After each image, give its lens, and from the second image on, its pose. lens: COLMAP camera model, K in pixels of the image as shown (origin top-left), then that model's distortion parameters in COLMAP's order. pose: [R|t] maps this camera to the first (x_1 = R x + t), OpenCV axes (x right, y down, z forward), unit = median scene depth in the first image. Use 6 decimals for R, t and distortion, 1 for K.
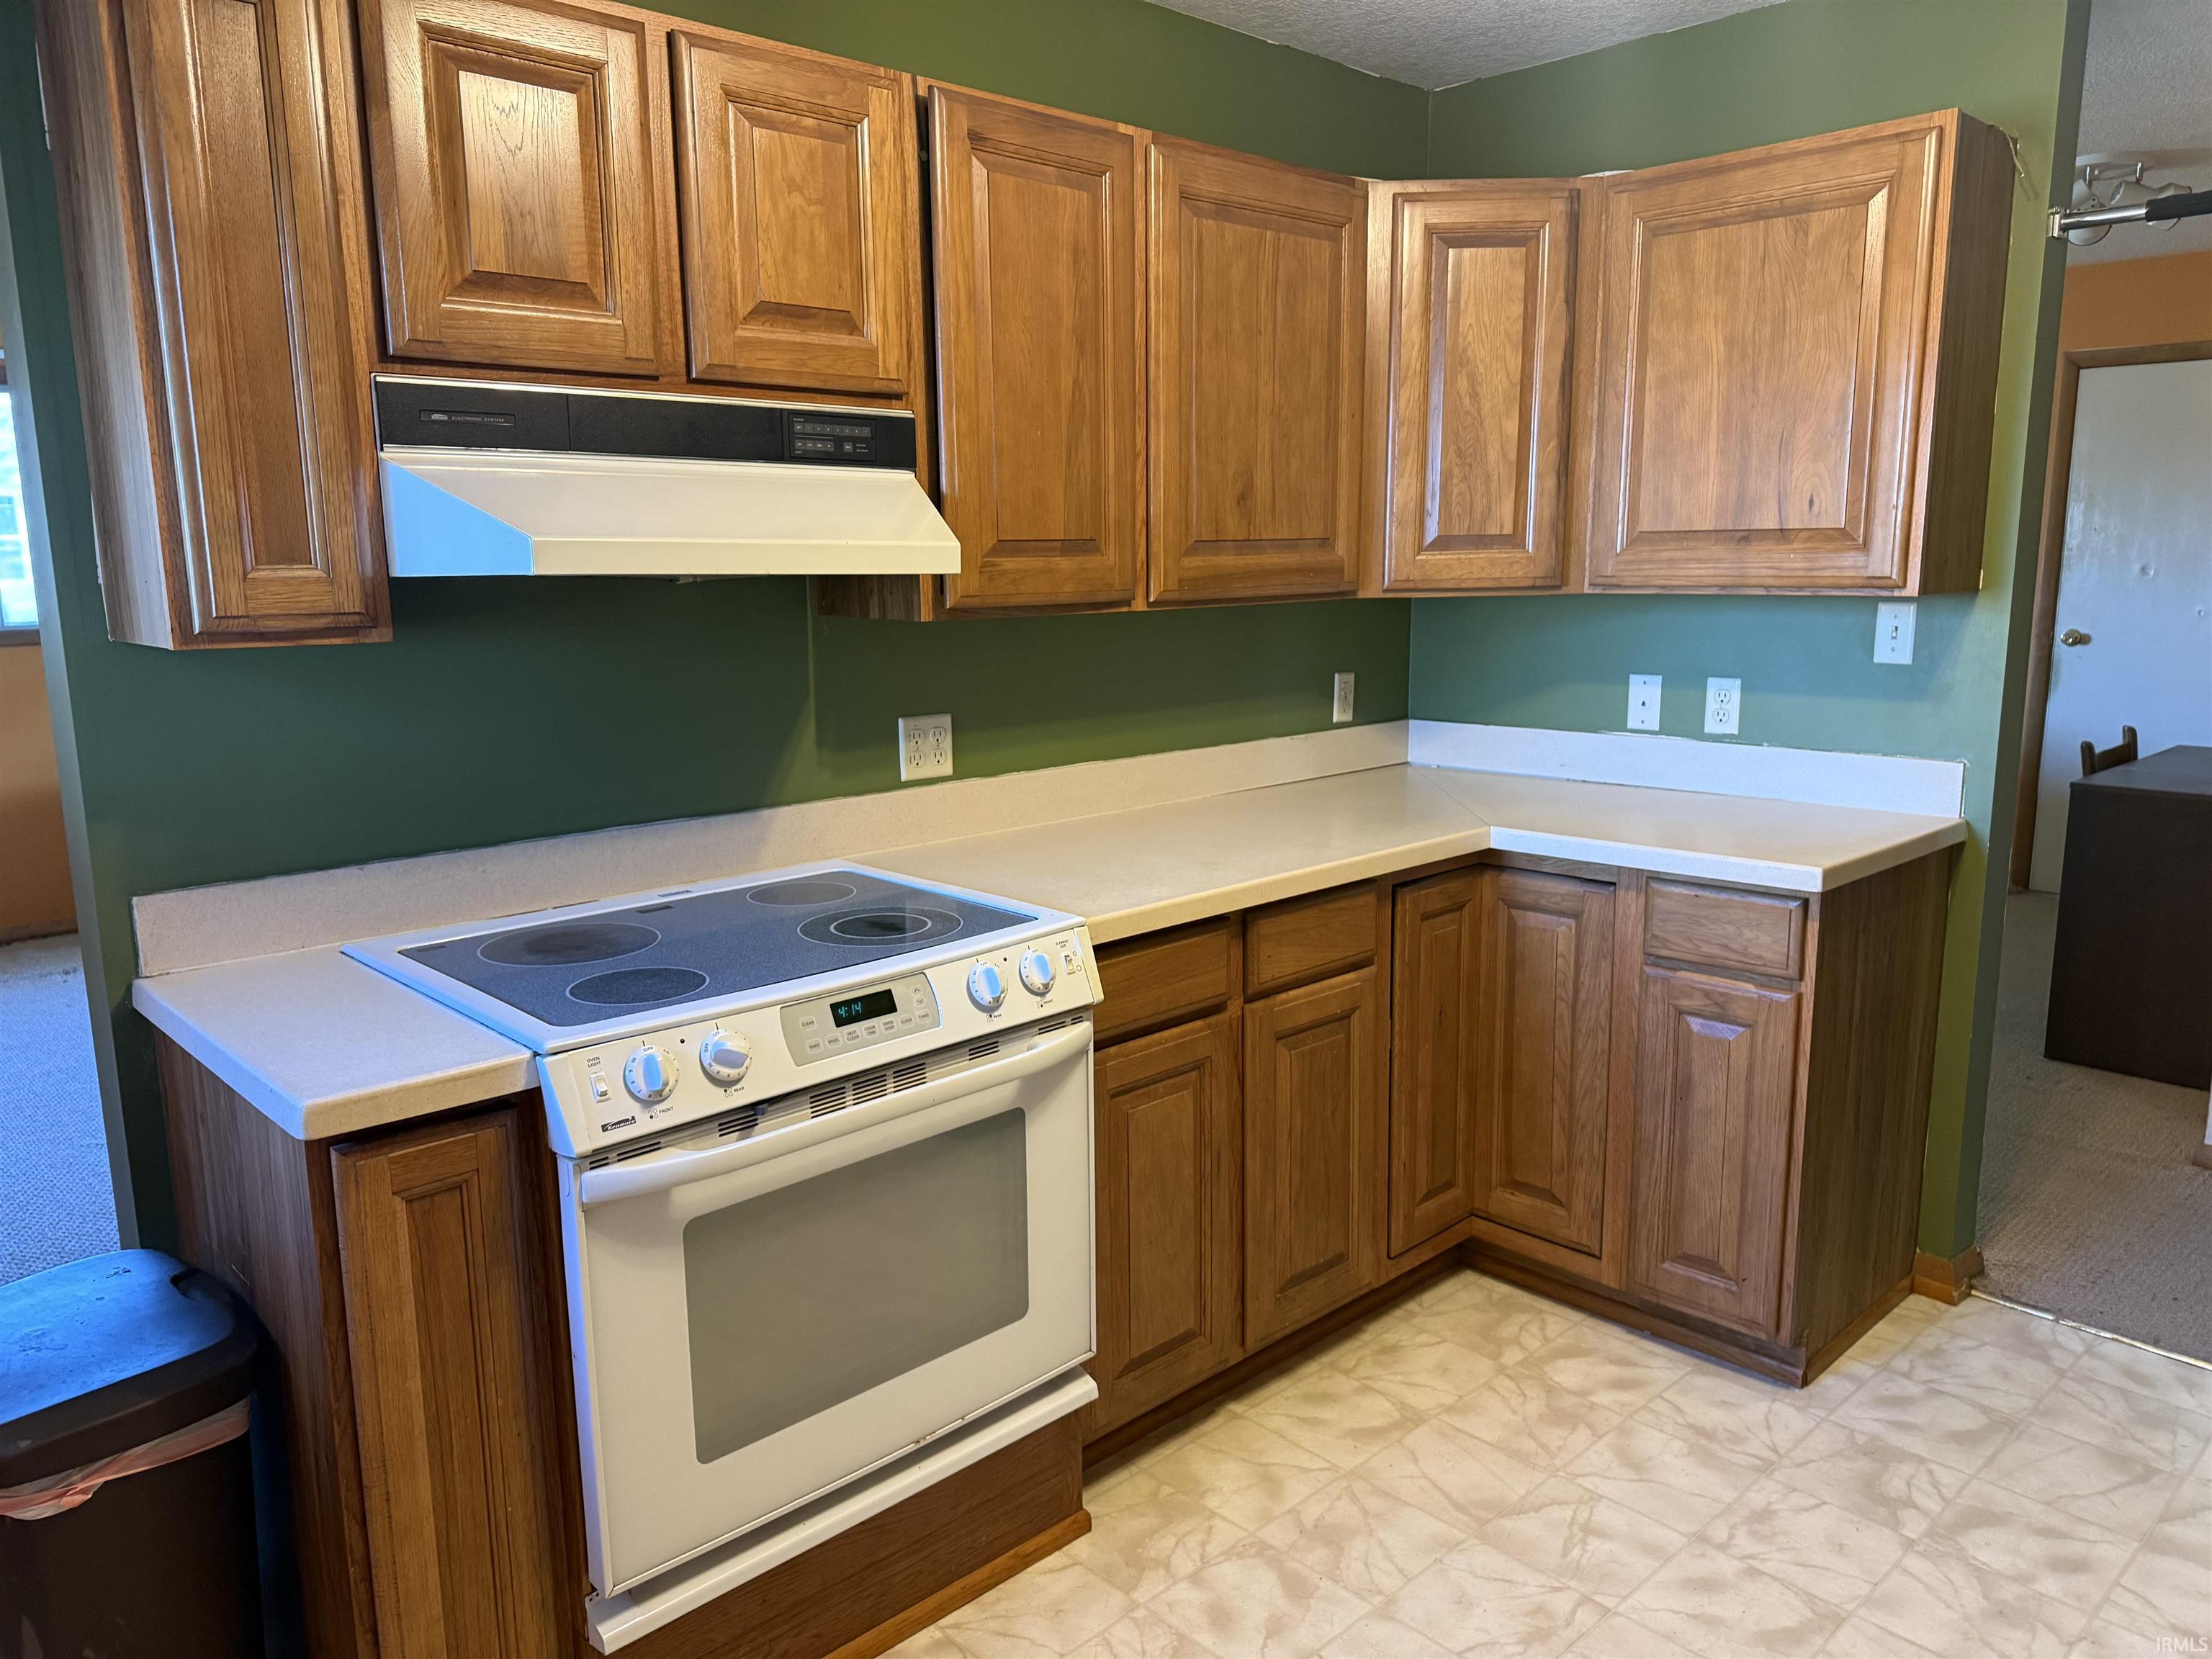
lens RADIAL K [[1537.2, 0, 1106.0], [0, 1537.2, 829.5], [0, 0, 1]] dist [0.004740, -0.003598]
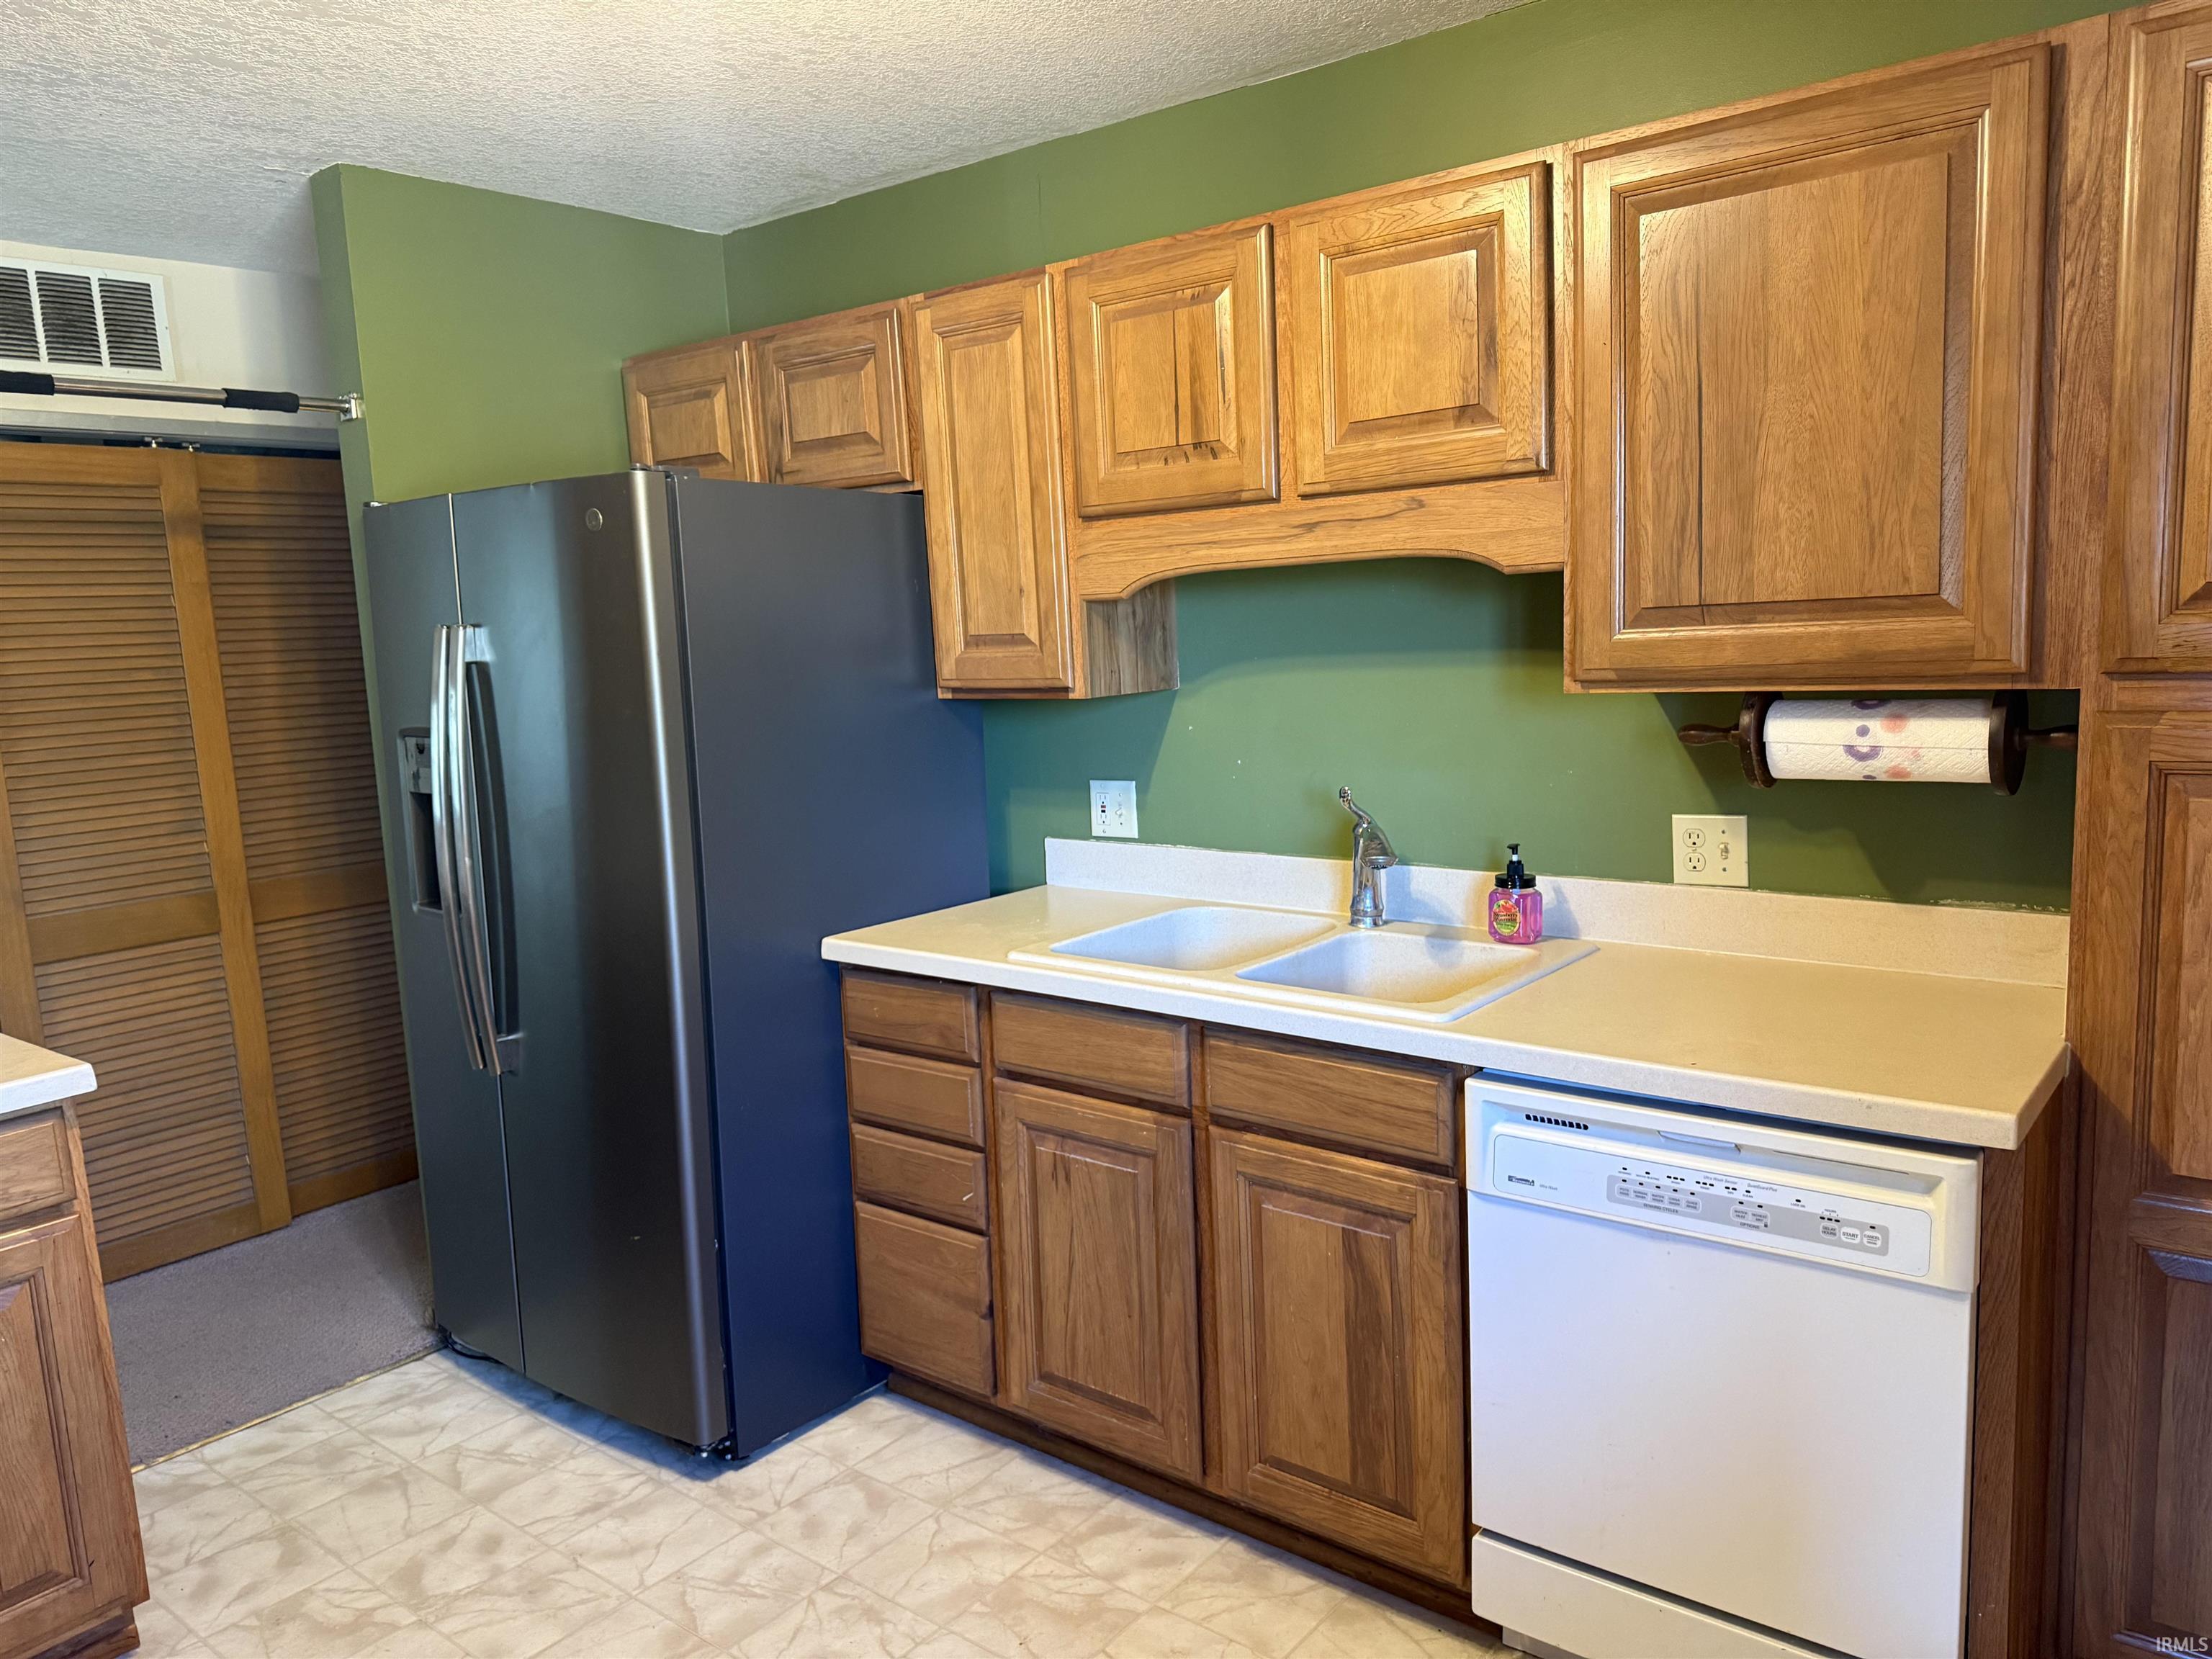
lens RADIAL K [[1537.2, 0, 1106.0], [0, 1537.2, 829.5], [0, 0, 1]] dist [0.004740, -0.003598]
pose [[-0.115734, -0.113586, 0.986764, -0.494558], [0.230878, 0.963154, 0.137947, -0.090825], [-0.966075, 0.243787, -0.085246, 0.502321]]
